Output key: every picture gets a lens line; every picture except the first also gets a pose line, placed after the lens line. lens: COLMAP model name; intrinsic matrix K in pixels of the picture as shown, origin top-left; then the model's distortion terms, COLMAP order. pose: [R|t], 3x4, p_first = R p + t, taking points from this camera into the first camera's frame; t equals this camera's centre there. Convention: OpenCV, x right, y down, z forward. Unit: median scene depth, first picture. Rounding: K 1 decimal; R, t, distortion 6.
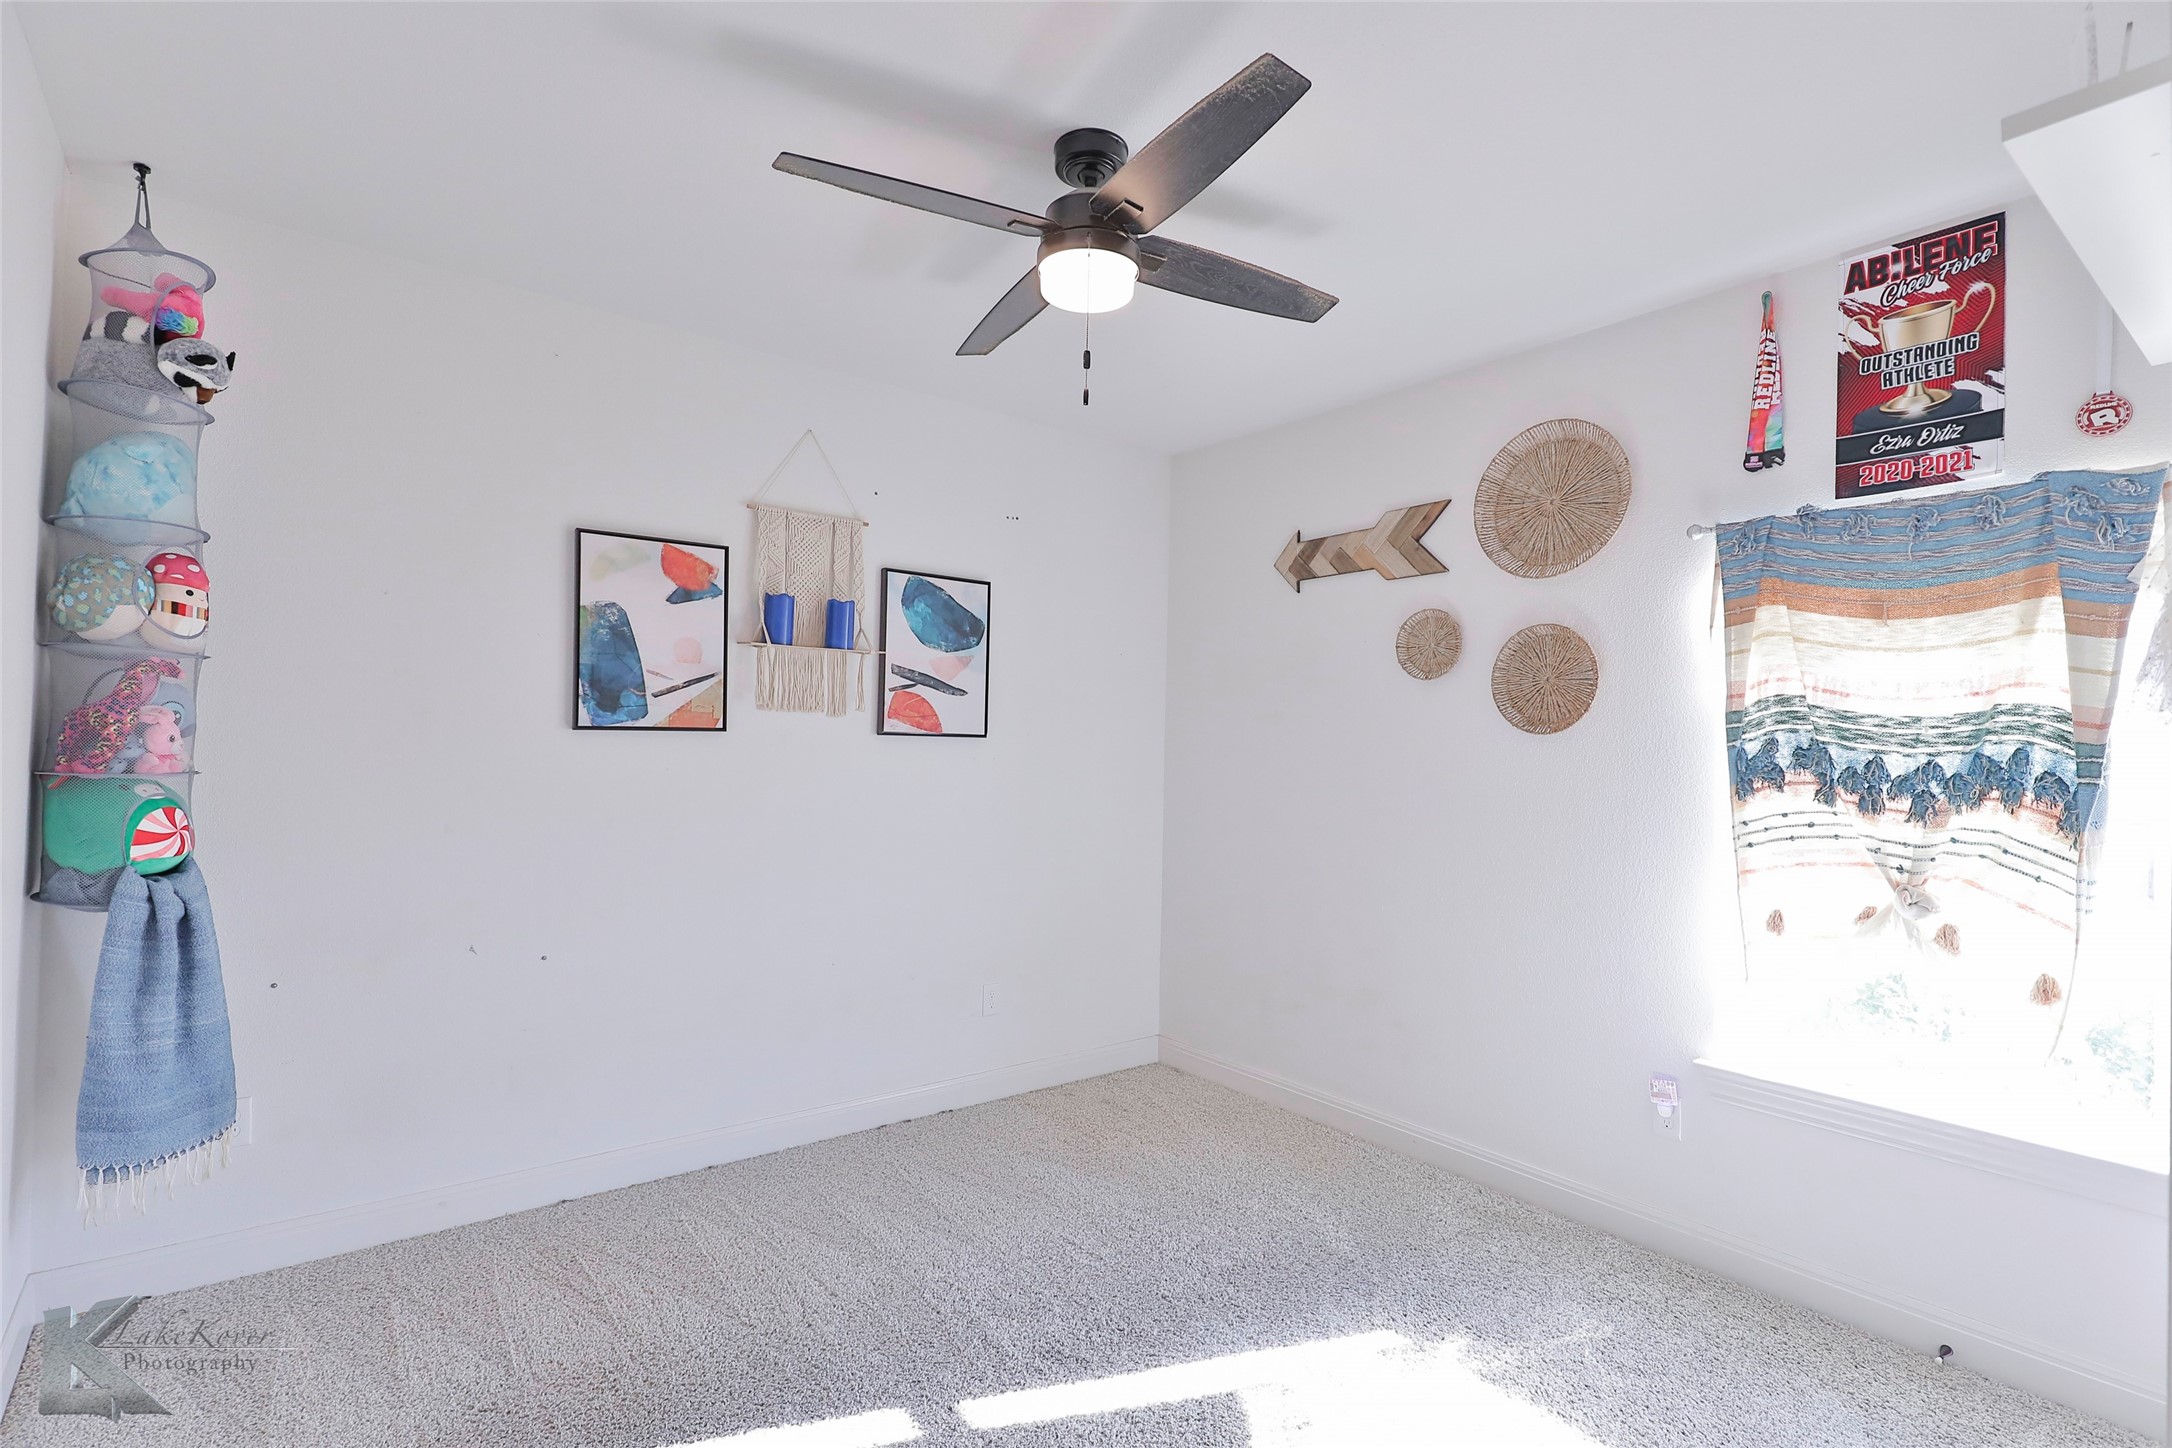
lens RADIAL K [[989.7, 0, 1063.2], [0, 989.7, 718.8], [0, 0, 1]] dist [0.001562, -0.000019]
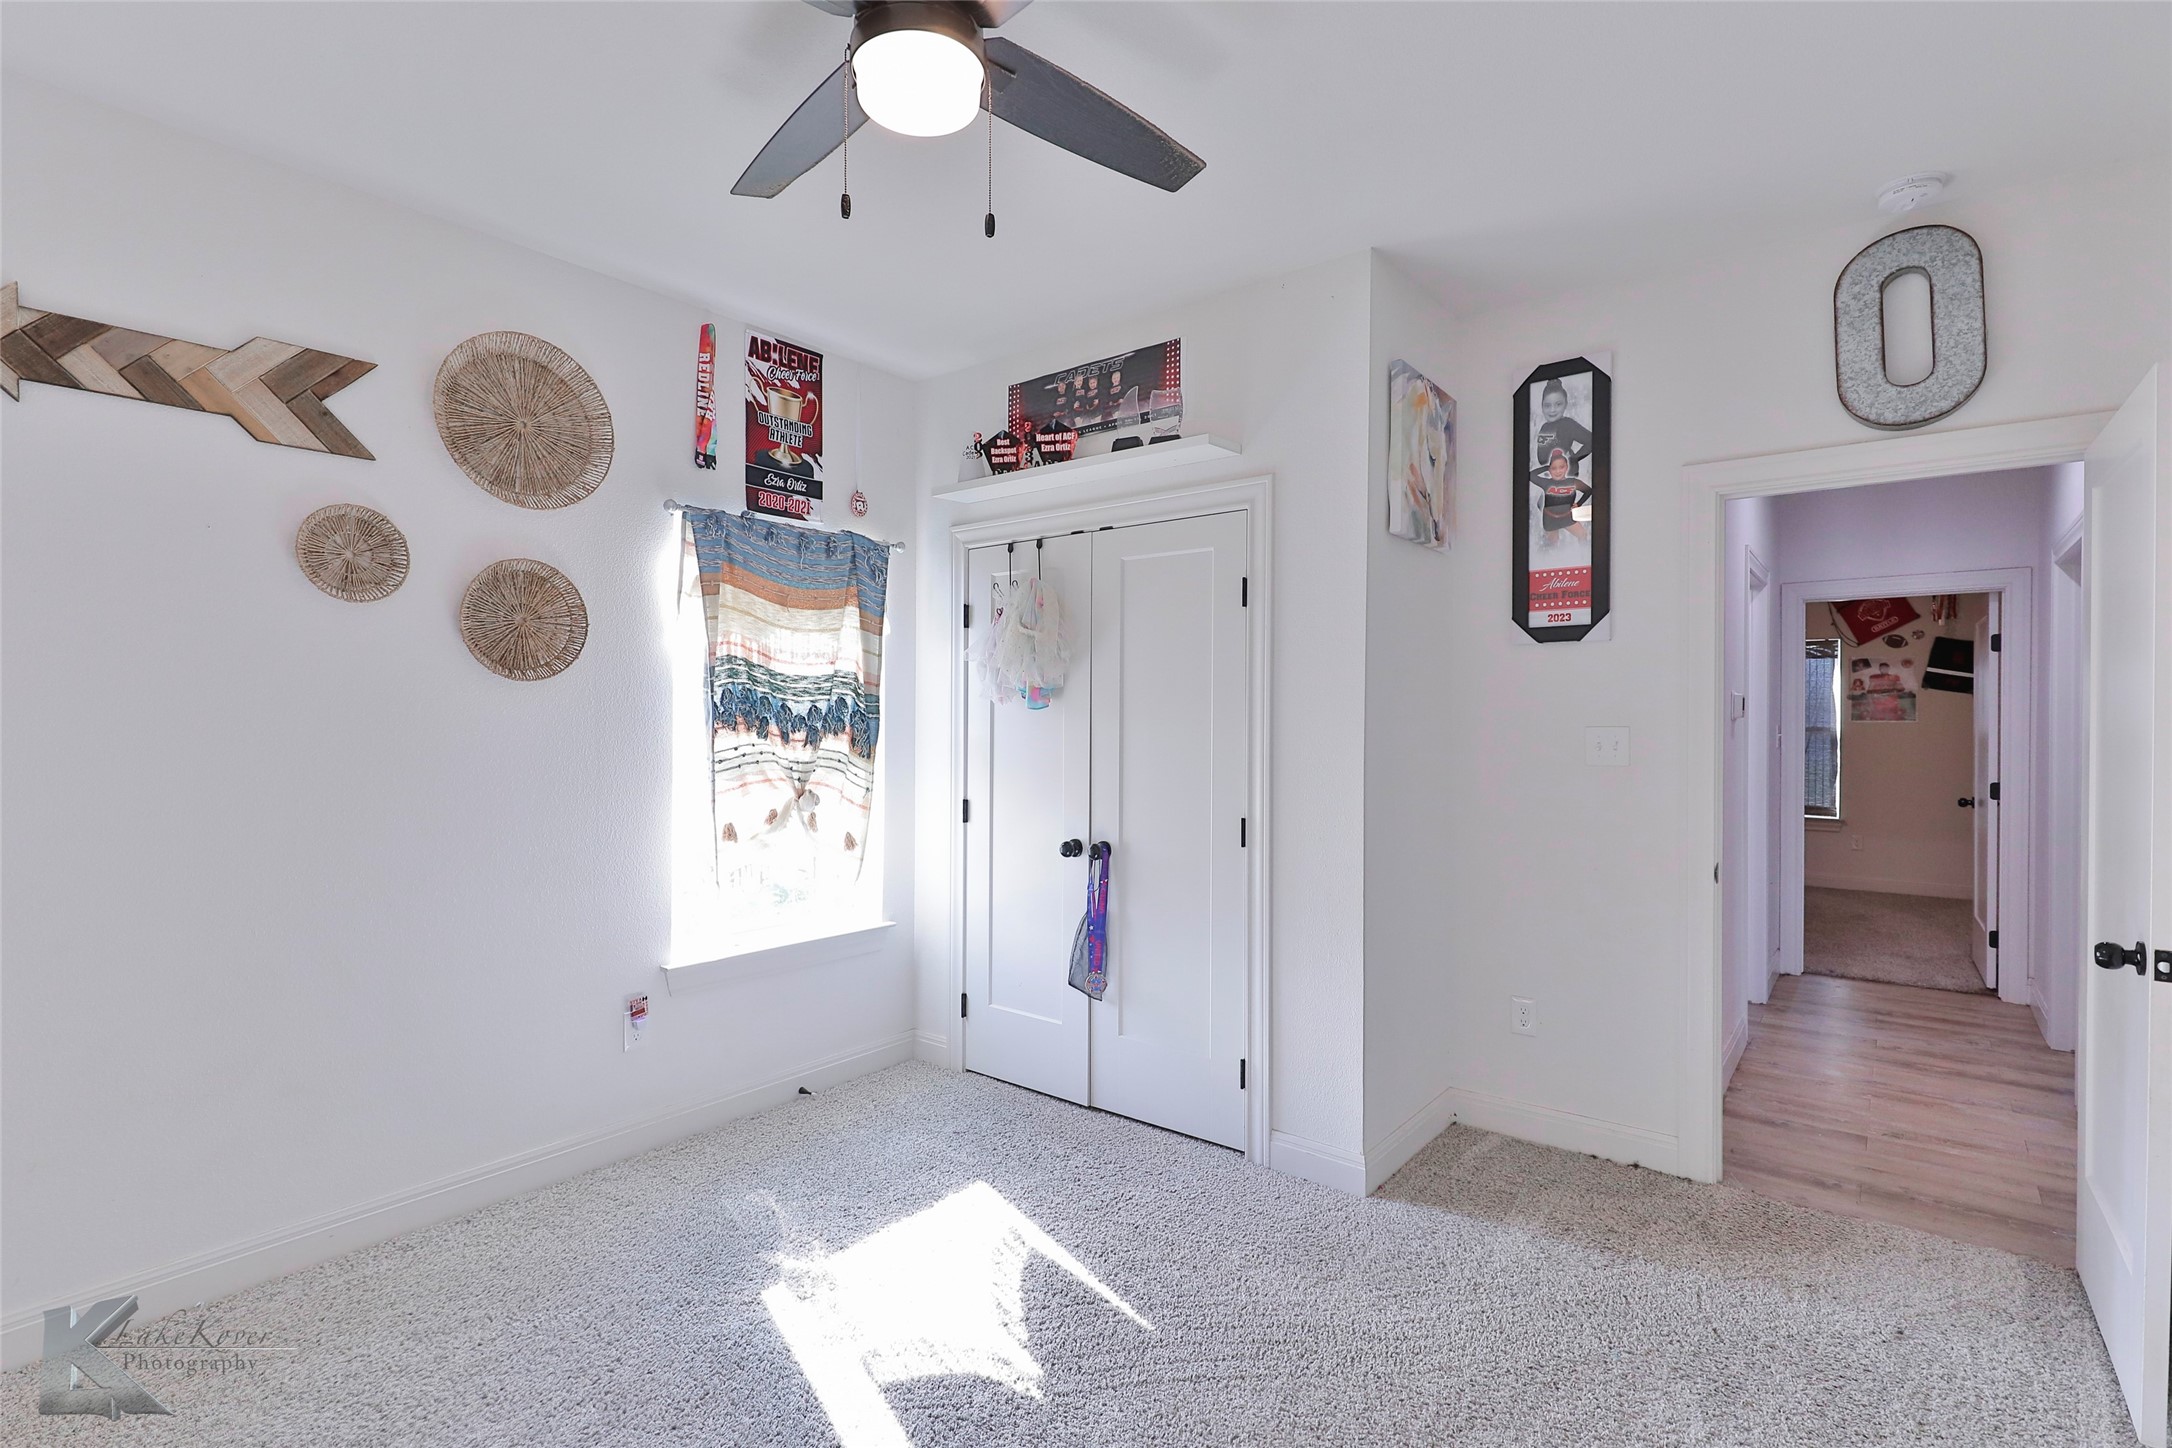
lens RADIAL K [[989.7, 0, 1063.2], [0, 989.7, 718.8], [0, 0, 1]] dist [0.001562, -0.000019]
pose [[-0.196703, -0.020835, 0.980242, -0.639584], [-0.036155, 0.999248, 0.013983, 0.026245], [-0.979796, -0.032690, -0.197308, 0.872320]]
